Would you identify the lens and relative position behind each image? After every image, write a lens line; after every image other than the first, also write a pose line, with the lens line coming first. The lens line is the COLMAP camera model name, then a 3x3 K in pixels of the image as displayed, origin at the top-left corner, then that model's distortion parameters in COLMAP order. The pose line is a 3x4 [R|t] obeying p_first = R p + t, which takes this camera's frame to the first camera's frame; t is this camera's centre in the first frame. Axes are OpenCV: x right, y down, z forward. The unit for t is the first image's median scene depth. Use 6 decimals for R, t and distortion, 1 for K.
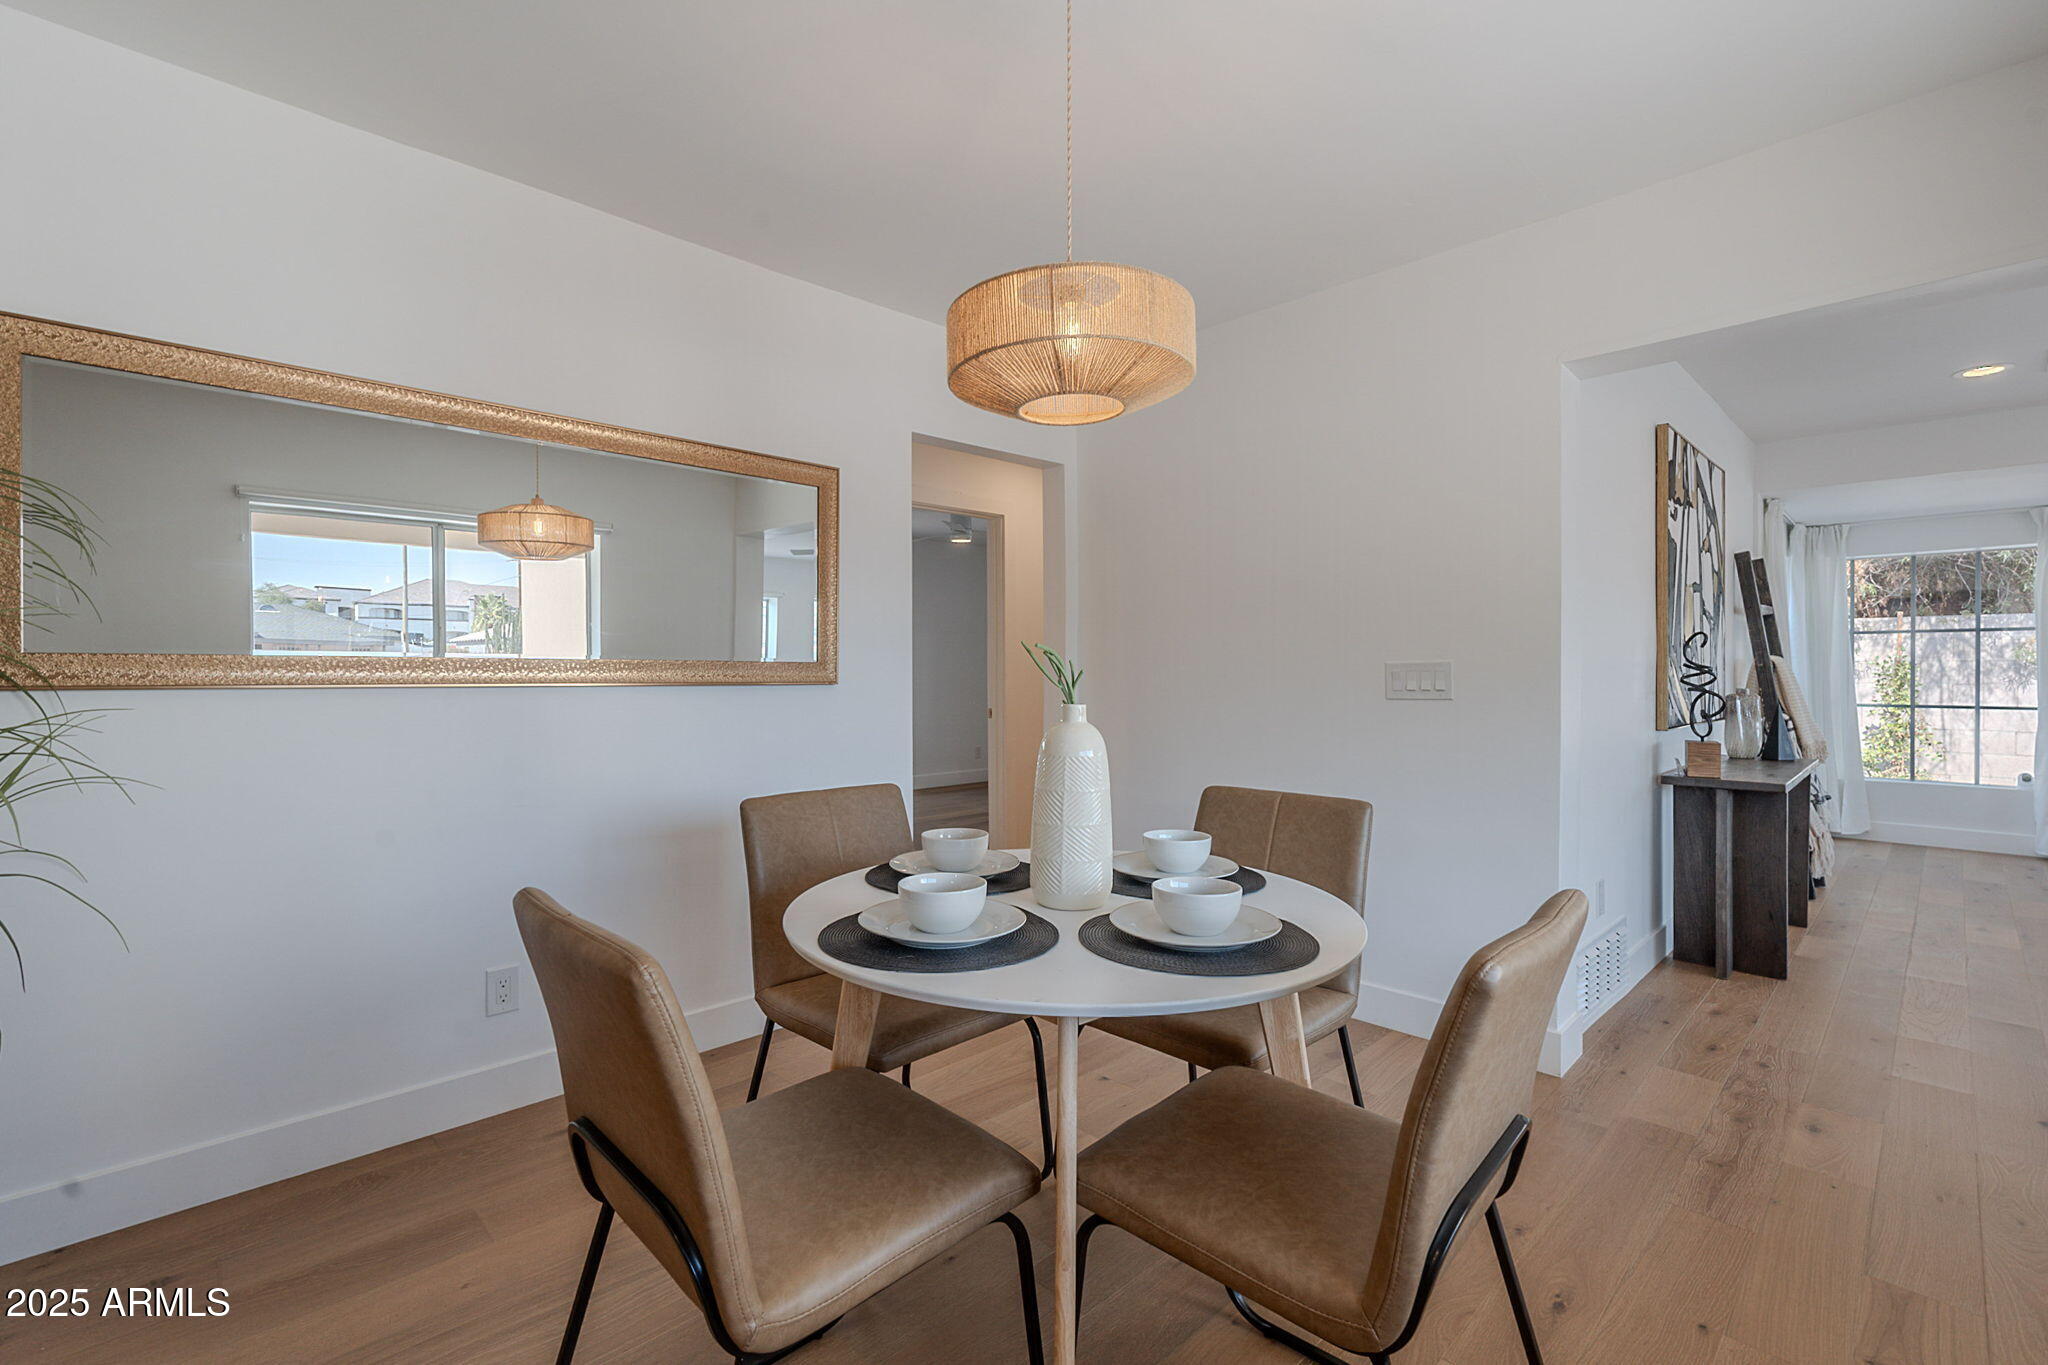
lens RADIAL K [[895.3, 0, 1014.1], [0, 895.3, 679.4], [0, 0, 1]] dist [0.001456, -0.000047]
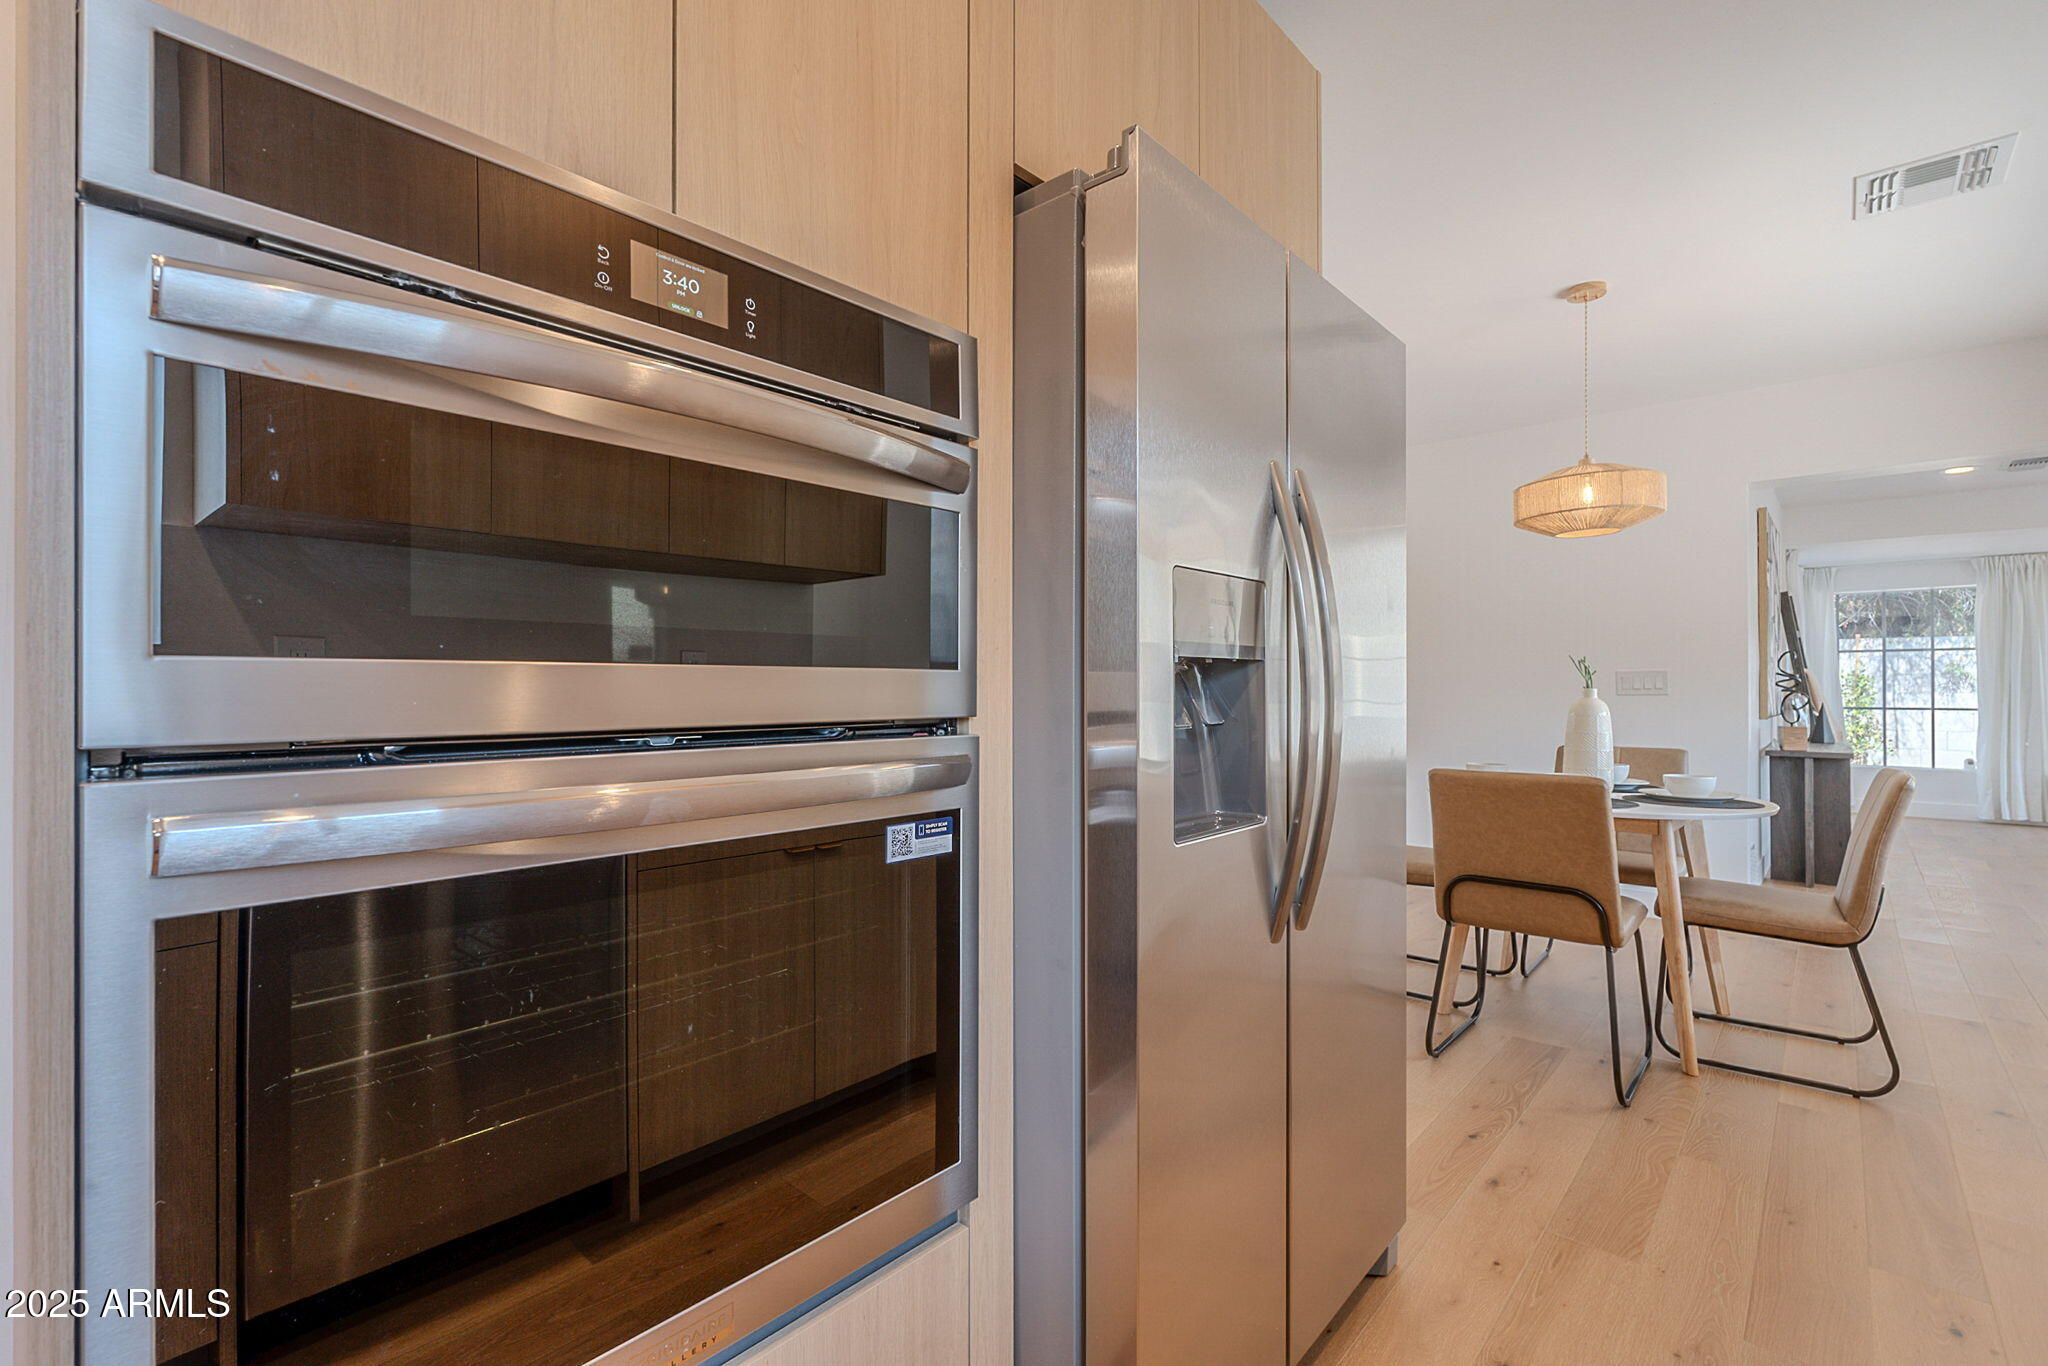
lens RADIAL K [[895.3, 0, 1035.2], [0, 895.3, 680.4], [0, 0, 1]] dist [0.001456, -0.000047]
pose [[0.997487, -0.001939, 0.070824, -0.458812], [0.003262, 0.999822, -0.018572, 0.015260], [-0.070775, 0.018756, 0.997316, -0.299306]]
